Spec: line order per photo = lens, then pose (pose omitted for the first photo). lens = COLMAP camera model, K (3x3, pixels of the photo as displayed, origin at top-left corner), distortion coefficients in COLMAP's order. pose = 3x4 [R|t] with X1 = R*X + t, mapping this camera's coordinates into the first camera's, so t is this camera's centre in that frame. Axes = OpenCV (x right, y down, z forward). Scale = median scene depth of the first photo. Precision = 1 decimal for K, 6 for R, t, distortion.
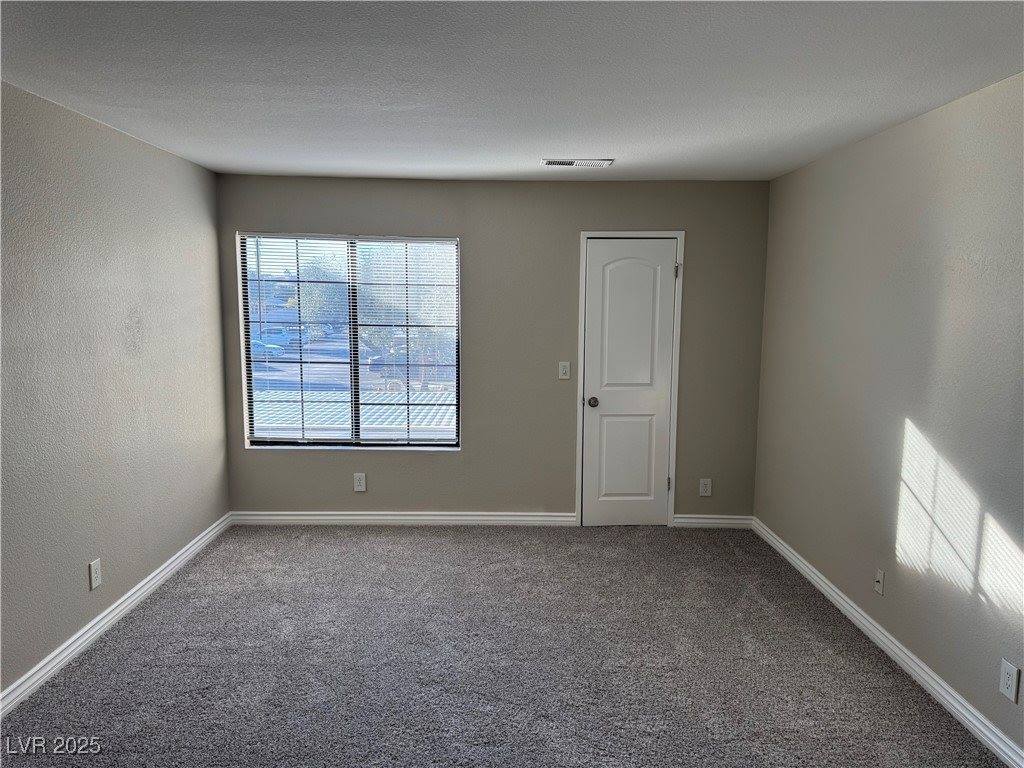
lens RADIAL K [[752.1, 0, 512.0], [0, 752.1, 384.0], [0, 0, 1]] dist [0.168631, -0.200773]
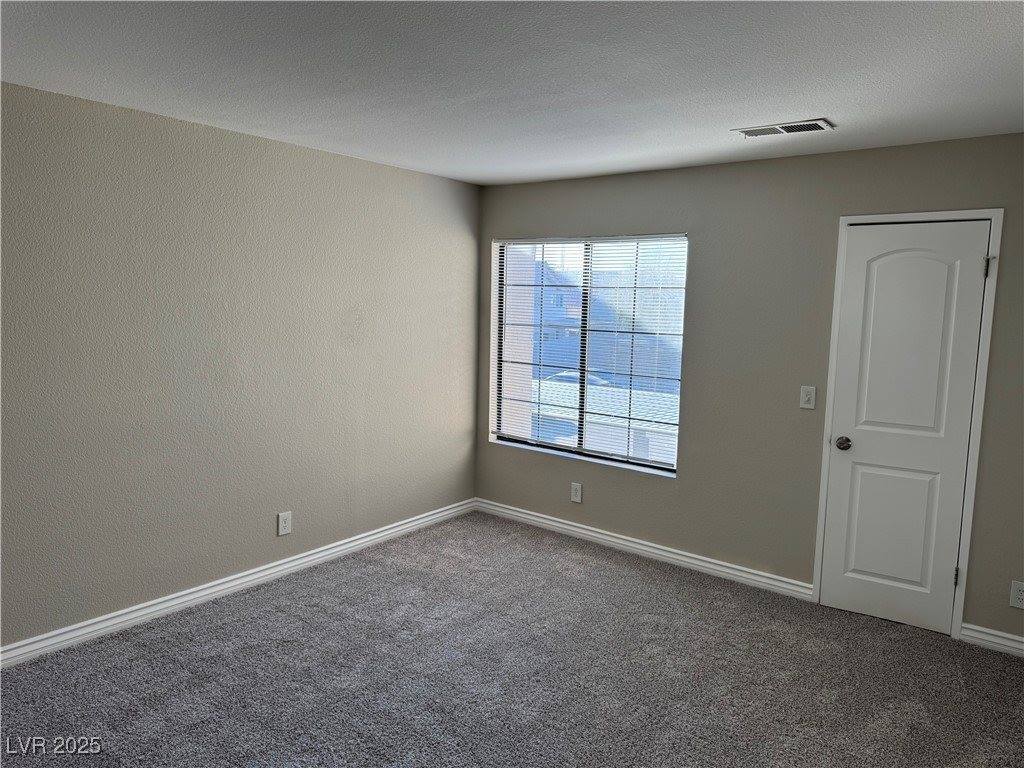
lens RADIAL K [[755.5, 0, 479.1], [0, 755.5, 378.3], [0, 0, 1]] dist [0.161111, -0.187676]
pose [[0.766698, 0.079000, -0.637128, 0.313324], [-0.085553, 0.996121, 0.020561, -0.024970], [0.636281, 0.038744, 0.770483, 0.174200]]
